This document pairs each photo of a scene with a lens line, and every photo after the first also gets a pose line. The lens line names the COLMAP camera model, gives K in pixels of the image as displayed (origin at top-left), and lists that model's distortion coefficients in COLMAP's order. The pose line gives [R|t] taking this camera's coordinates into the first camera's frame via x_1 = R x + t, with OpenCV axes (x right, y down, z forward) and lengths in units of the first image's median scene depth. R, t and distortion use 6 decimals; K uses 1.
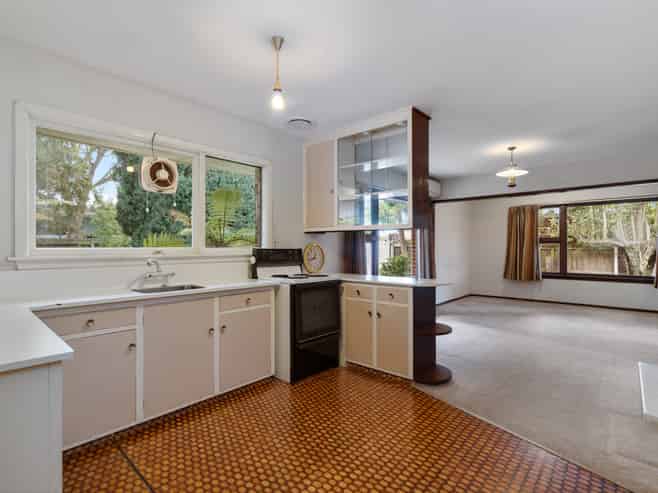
lens RADIAL K [[337.8, 0, 329.0], [0, 337.8, 246.5], [0, 0, 1]] dist [0.019703, 0.000105]
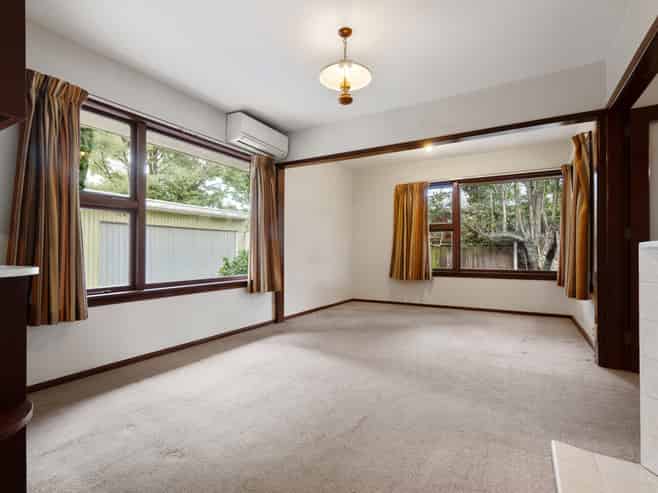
lens RADIAL K [[337.8, 0, 329.0], [0, 337.8, 246.5], [0, 0, 1]] dist [0.019703, 0.000105]
pose [[0.981652, 0.001879, 0.190673, 0.227332], [0.001148, 0.999875, -0.015766, 0.033994], [-0.190679, 0.015696, 0.981527, 0.264675]]
